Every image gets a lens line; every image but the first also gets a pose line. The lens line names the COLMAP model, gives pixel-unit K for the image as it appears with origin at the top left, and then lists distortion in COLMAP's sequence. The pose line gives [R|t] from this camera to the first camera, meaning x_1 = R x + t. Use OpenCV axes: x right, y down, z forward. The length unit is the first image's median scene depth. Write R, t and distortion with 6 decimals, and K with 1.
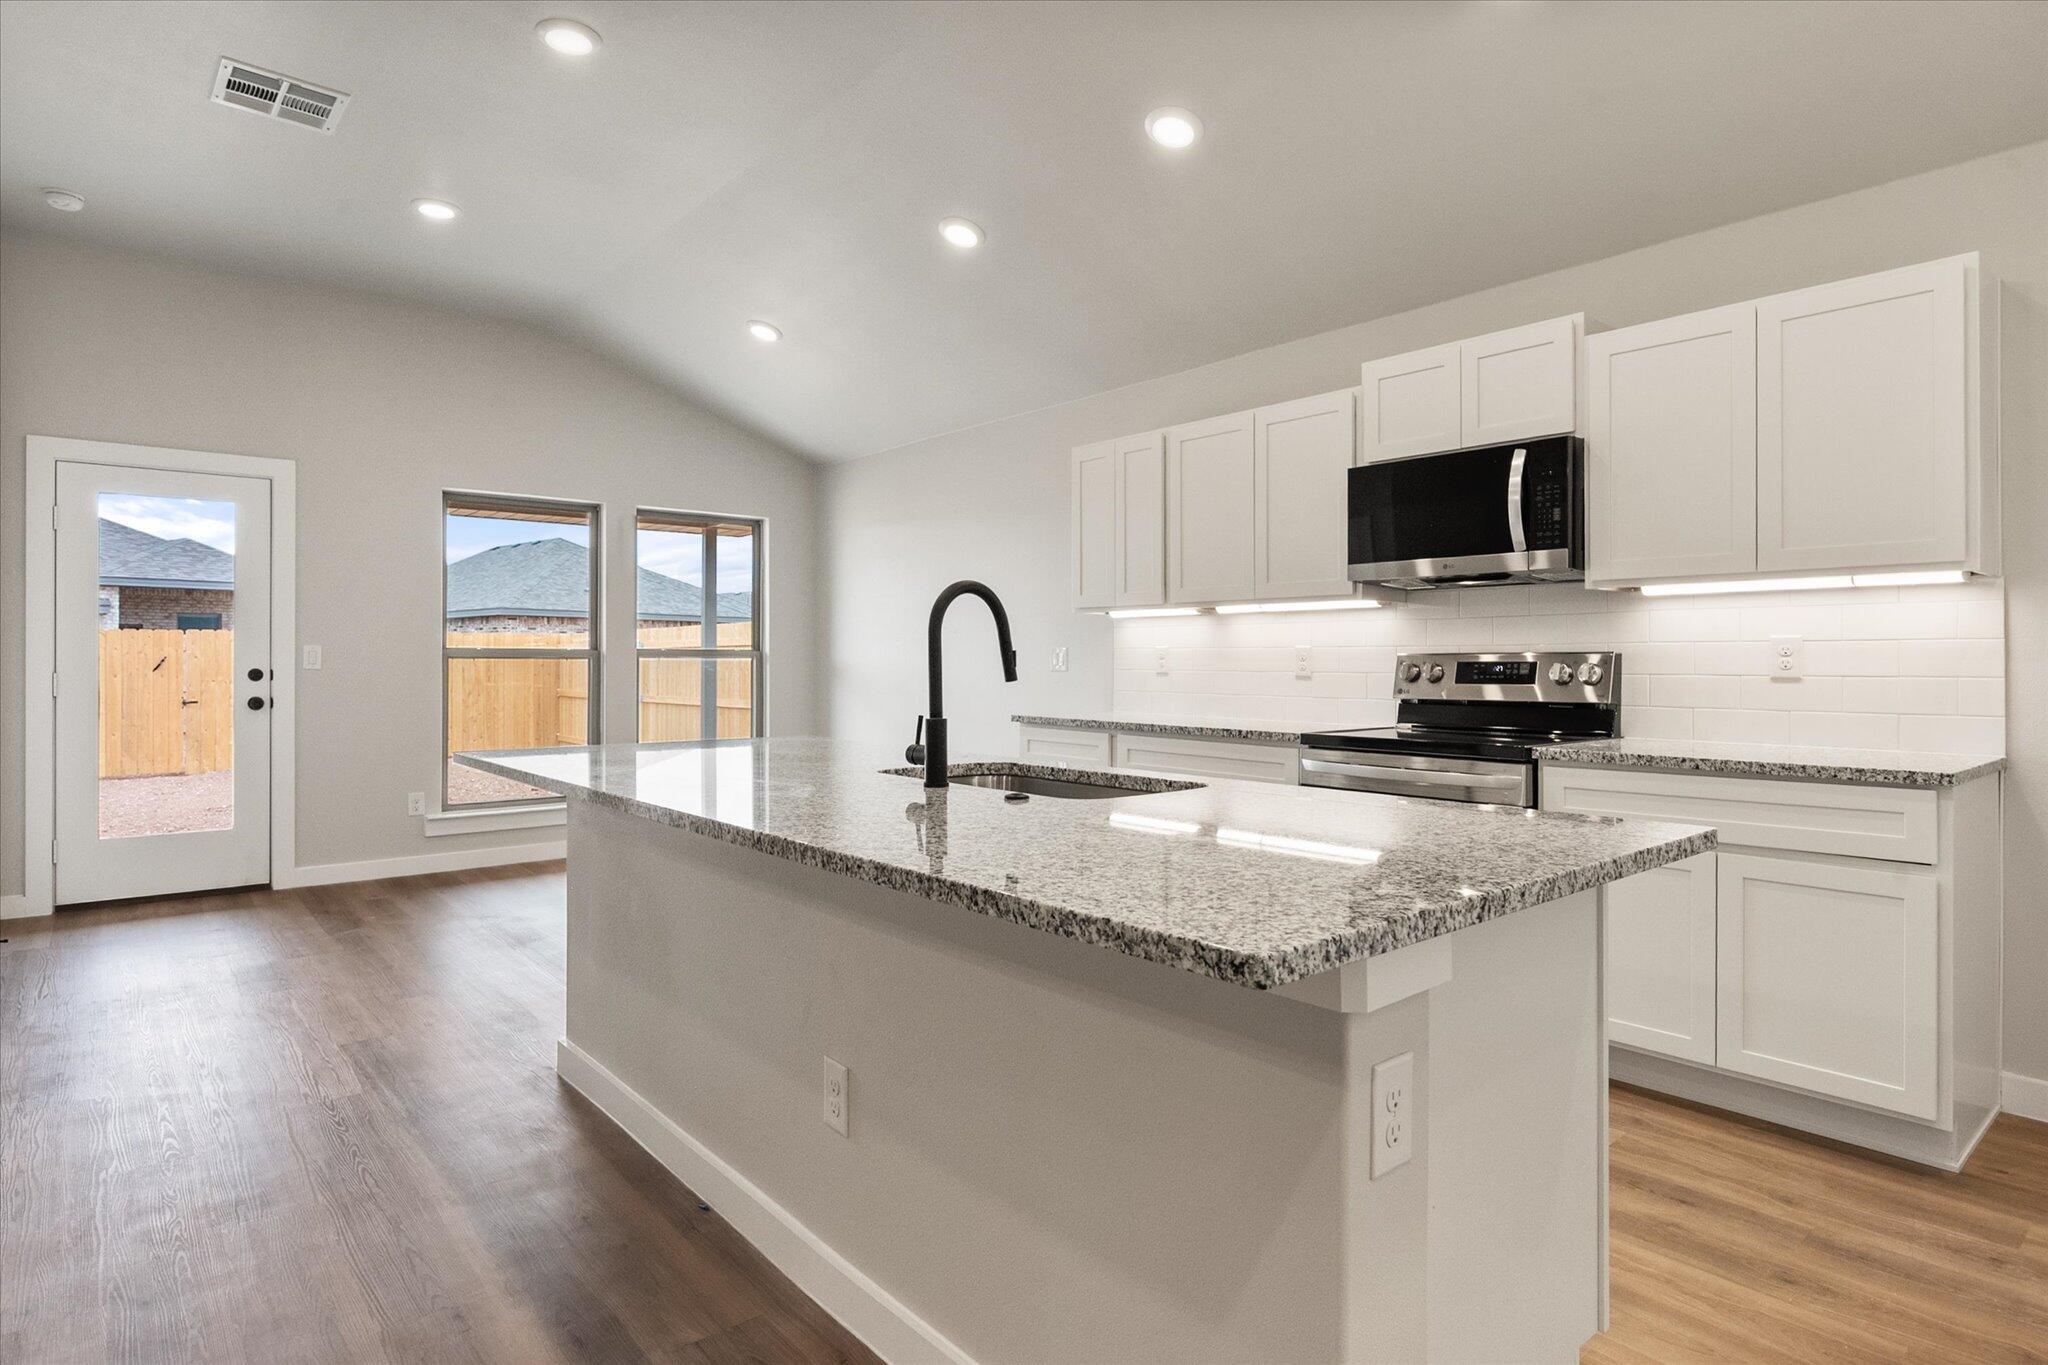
lens RADIAL K [[1095.1, 0, 1029.5], [0, 1095.1, 662.1], [0, 0, 1]] dist [-0.004993, -0.000466]
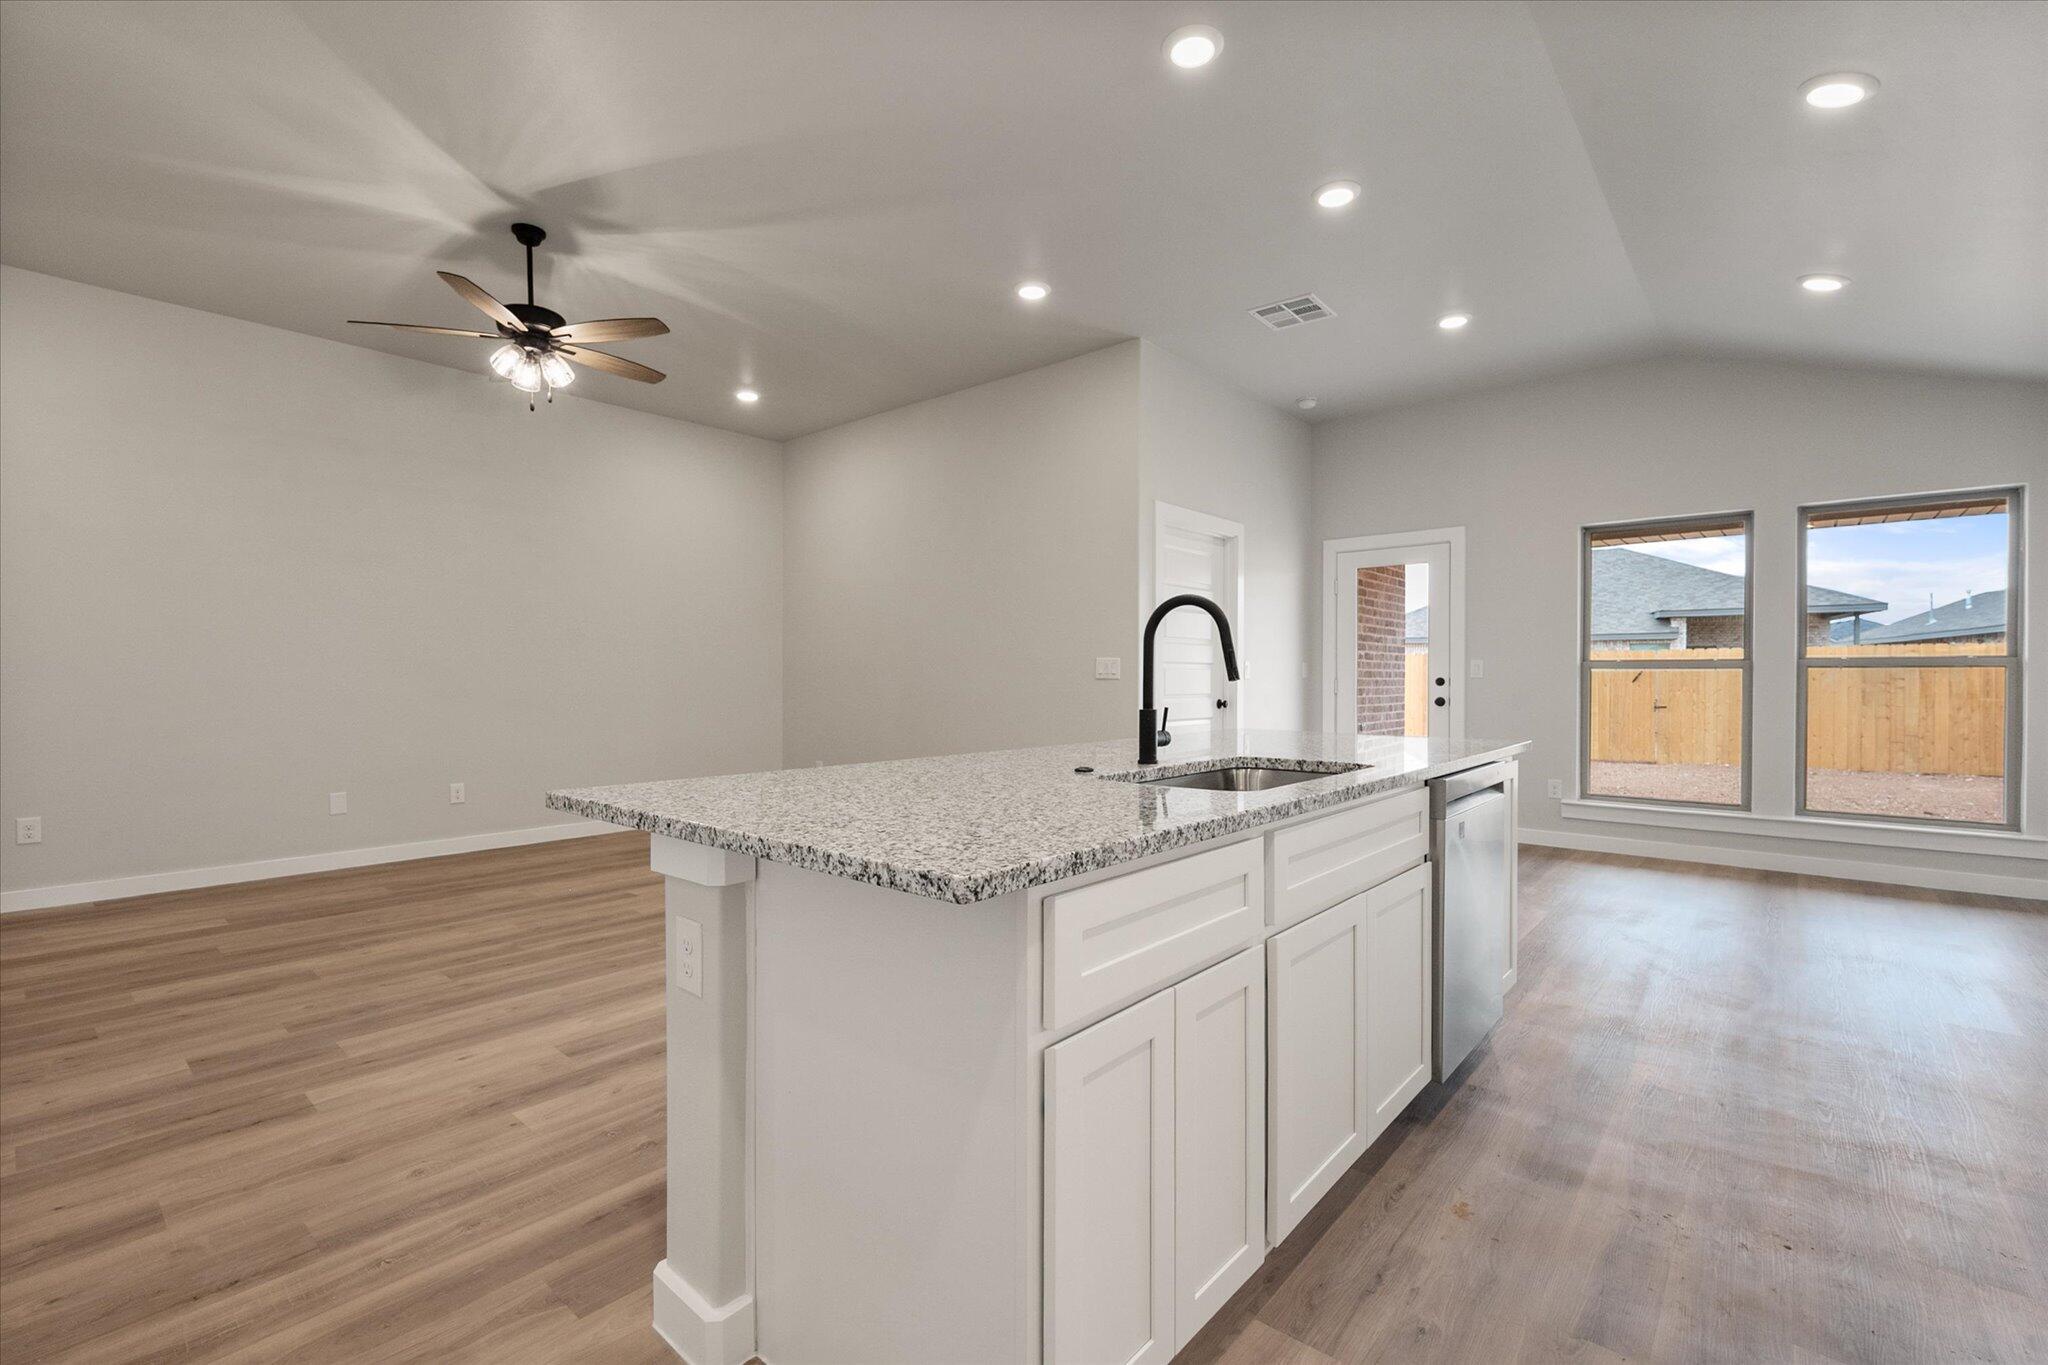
lens RADIAL K [[895.6, 0, 1024.0], [0, 895.6, 682.5], [0, 0, 1]] dist [-0.000099, 0.000145]
pose [[0.151607, 0.005567, -0.988425, 0.514372], [-0.000306, 0.999984, 0.005585, 0.009048], [0.988441, -0.000544, 0.151606, 0.403134]]
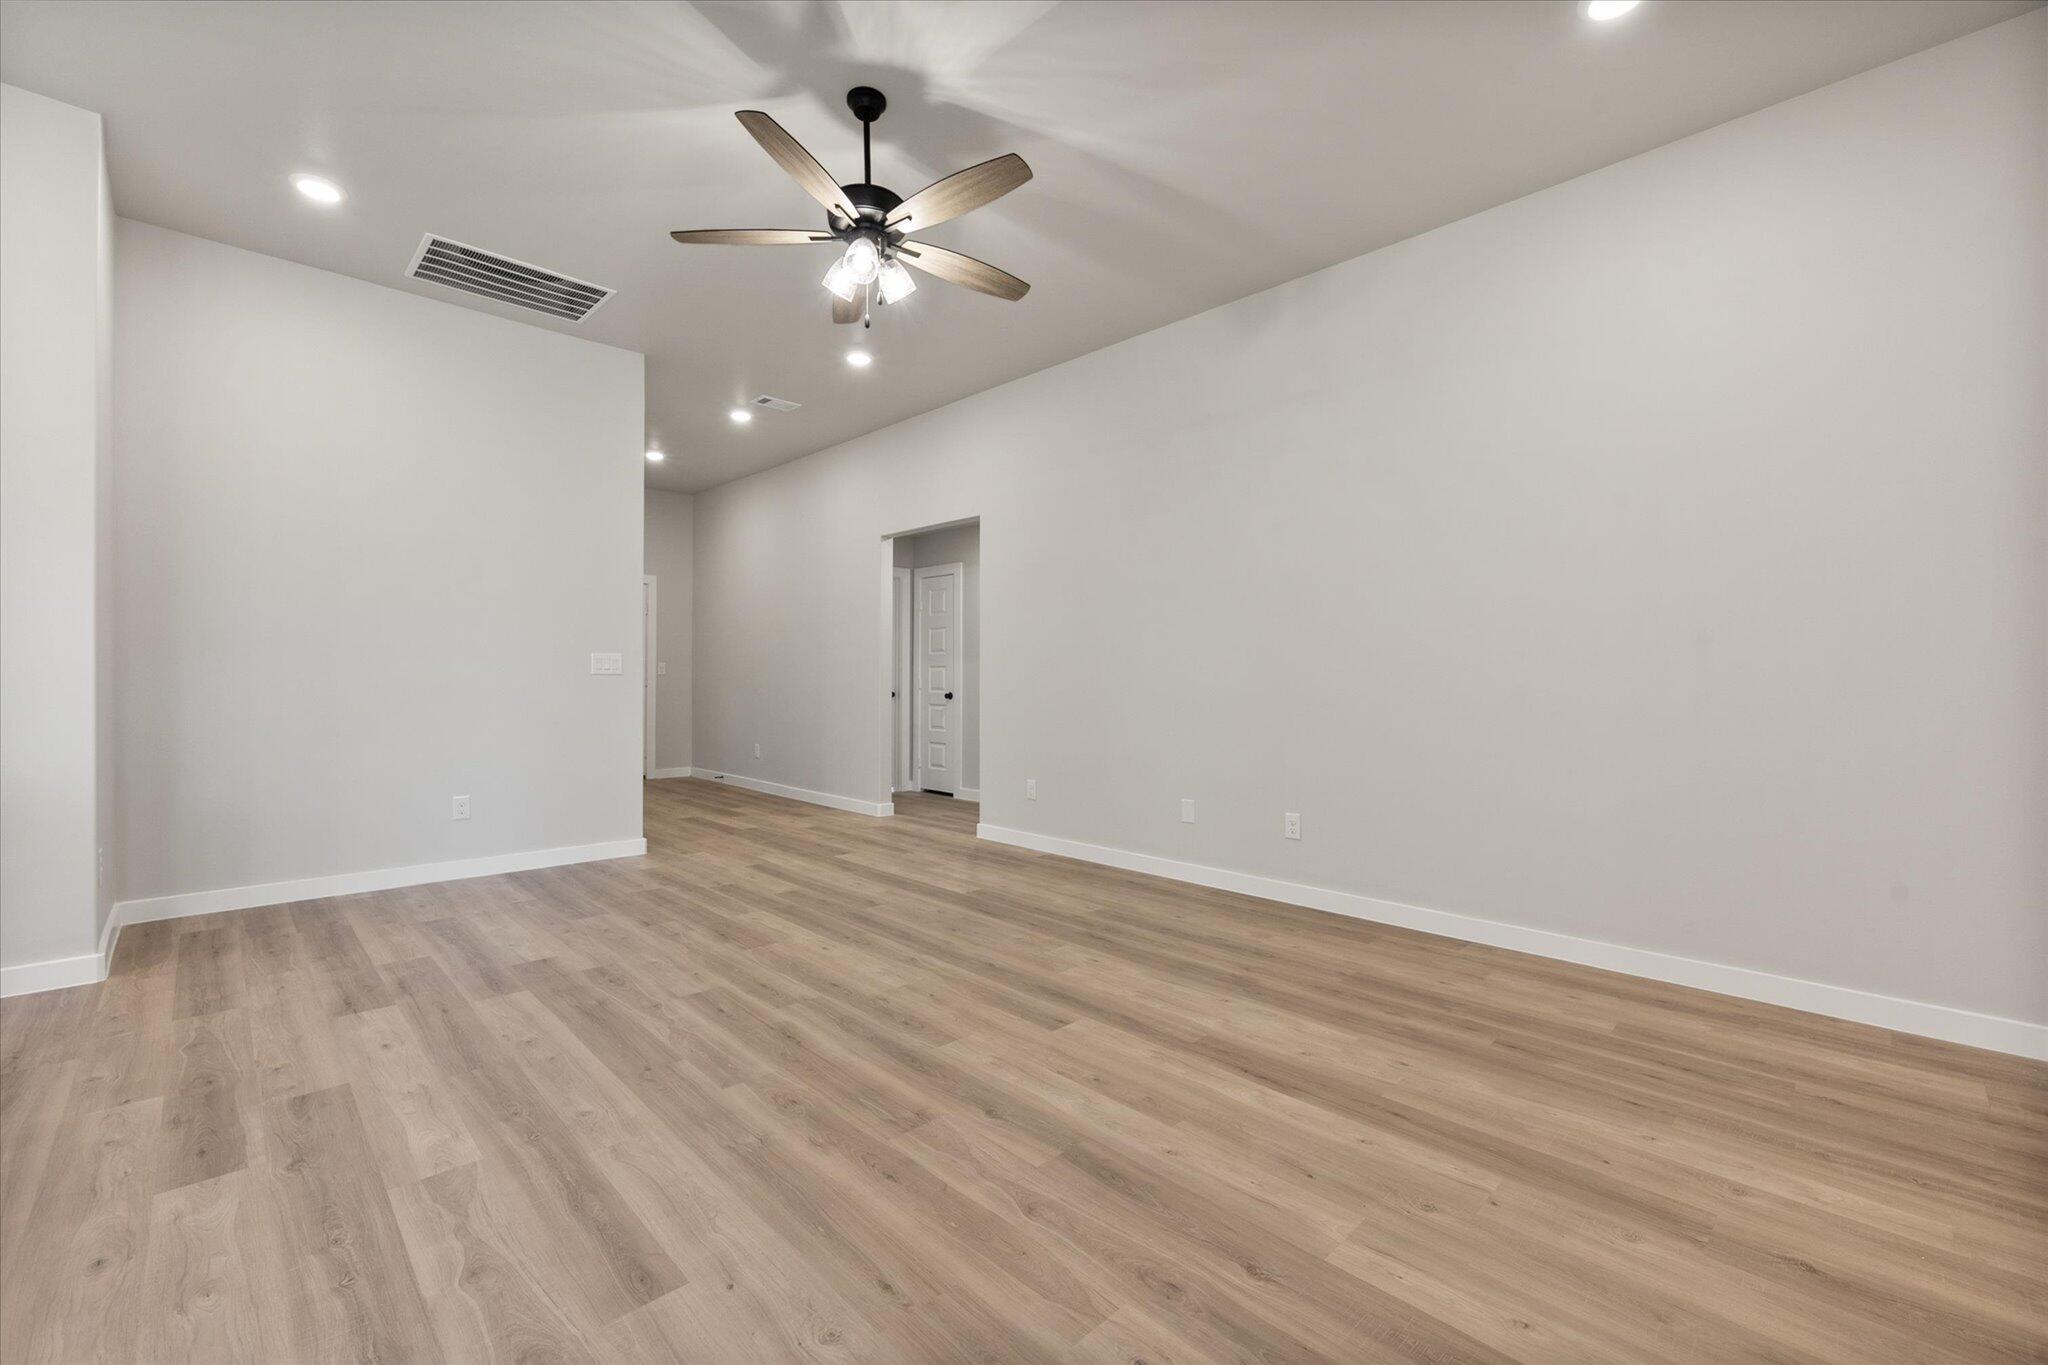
lens RADIAL K [[843.8, 0, 1012.9], [0, 843.8, 676.3], [0, 0, 1]] dist [-0.002205, -0.000304]
pose [[-0.998174, -0.007712, -0.059912, -0.666191], [-0.007530, 0.999966, -0.003270, 0.016247], [0.059935, -0.002813, -0.998198, 0.755967]]
